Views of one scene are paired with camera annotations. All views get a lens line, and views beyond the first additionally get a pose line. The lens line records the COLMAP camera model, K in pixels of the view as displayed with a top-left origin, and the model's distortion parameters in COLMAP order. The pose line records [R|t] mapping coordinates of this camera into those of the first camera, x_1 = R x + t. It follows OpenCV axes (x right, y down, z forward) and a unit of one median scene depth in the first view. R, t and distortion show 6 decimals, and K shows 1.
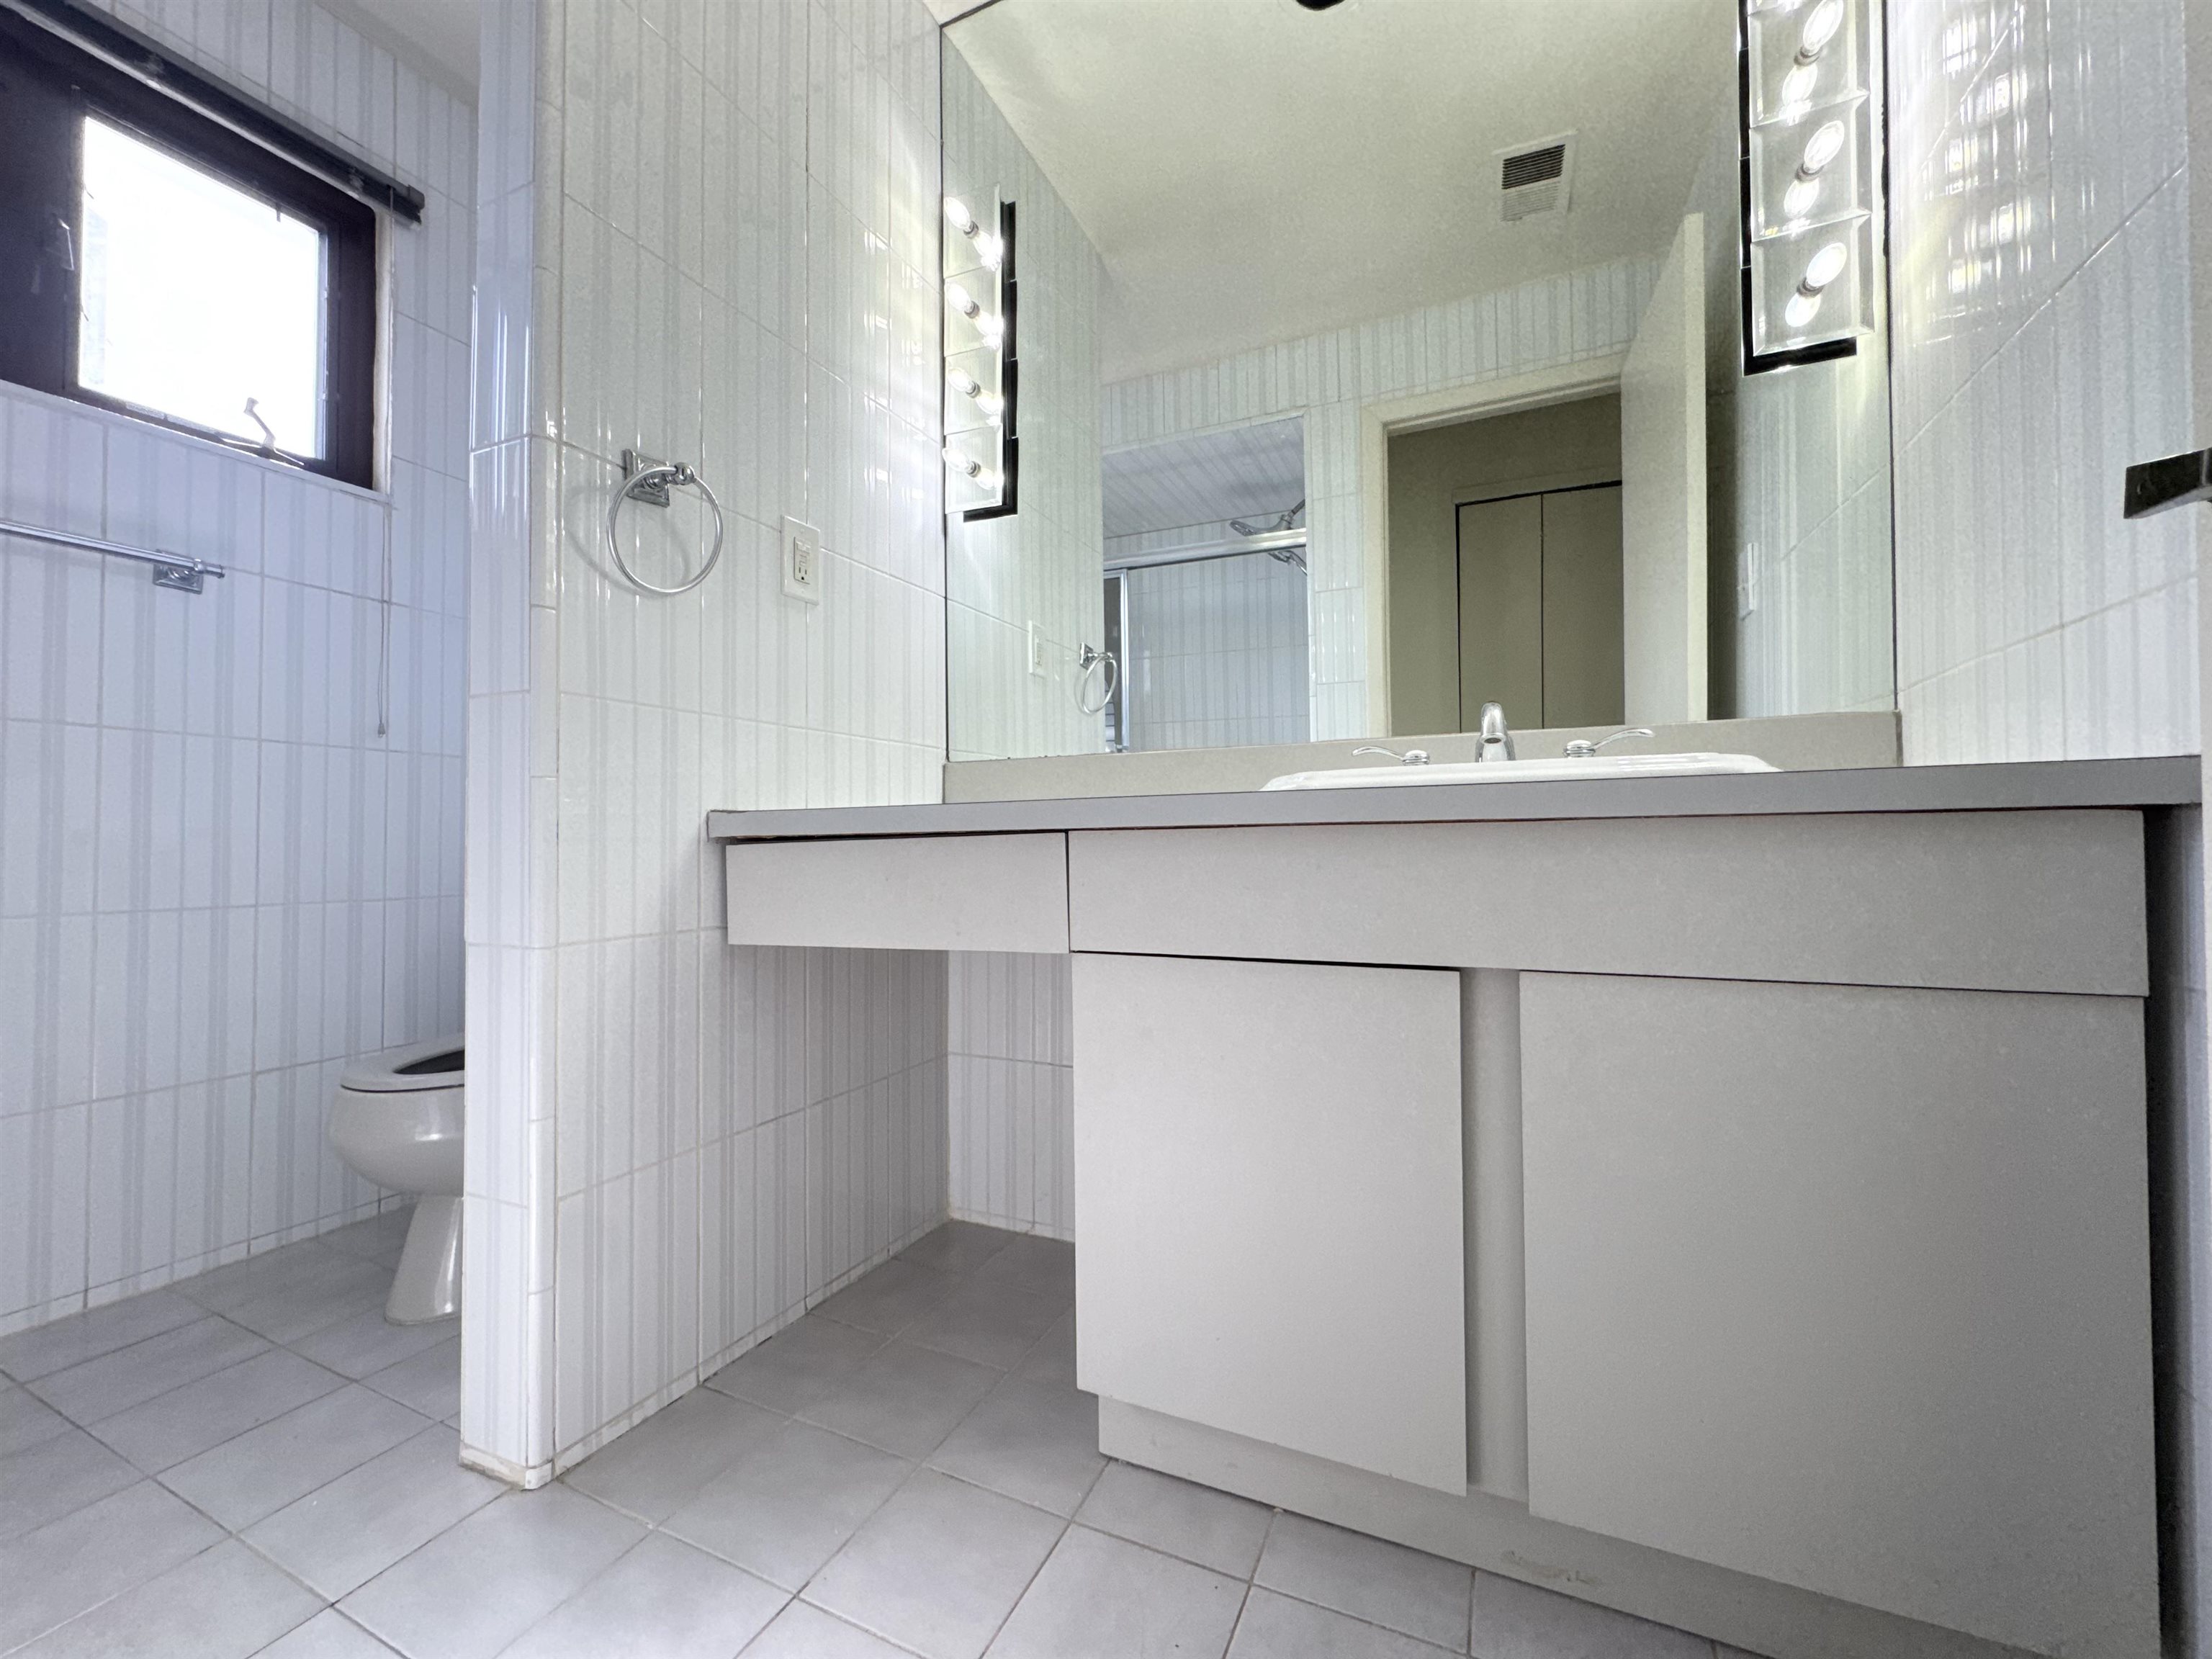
lens RADIAL K [[878.5, 0, 1097.2], [0, 878.5, 827.8], [0, 0, 1]] dist [-0.005393, 0.000943]
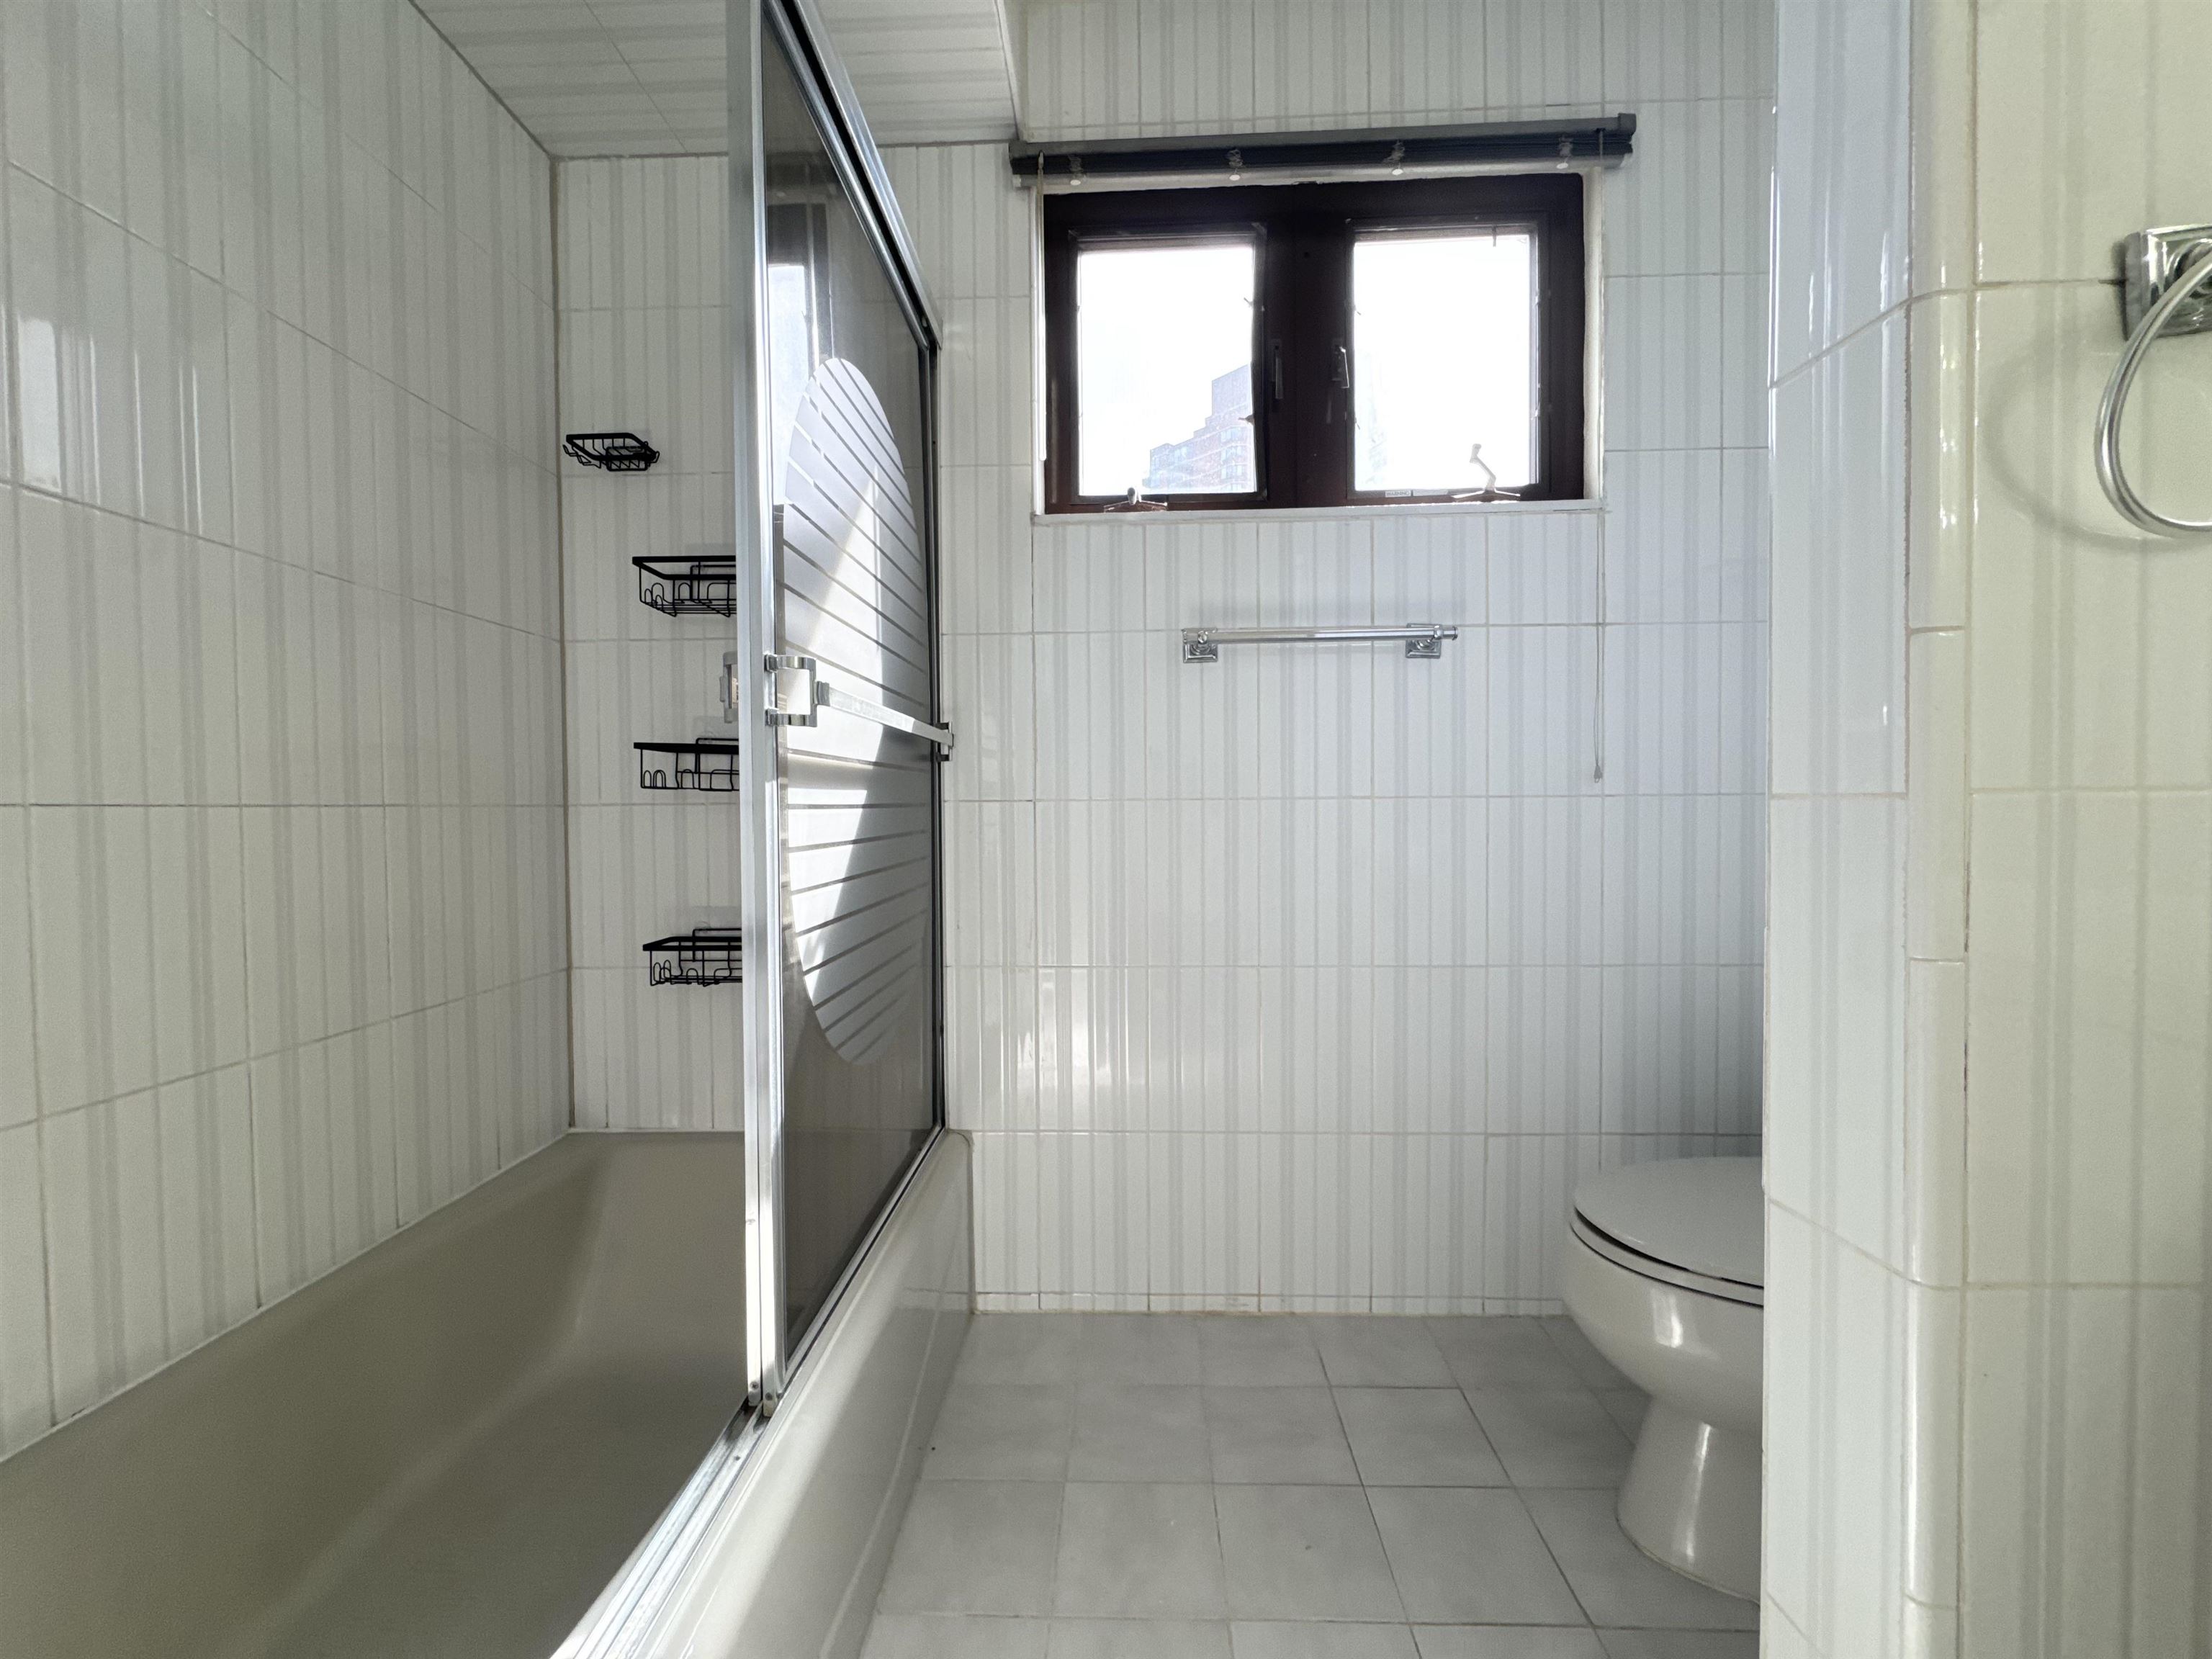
lens RADIAL K [[878.5, 0, 1102.2], [0, 878.5, 826.0], [0, 0, 1]] dist [-0.005393, 0.000943]
pose [[0.390638, 0.017385, -0.920380, -0.228039], [0.023708, 0.999300, 0.028938, -0.106868], [0.920239, -0.033124, 0.389953, 0.226283]]
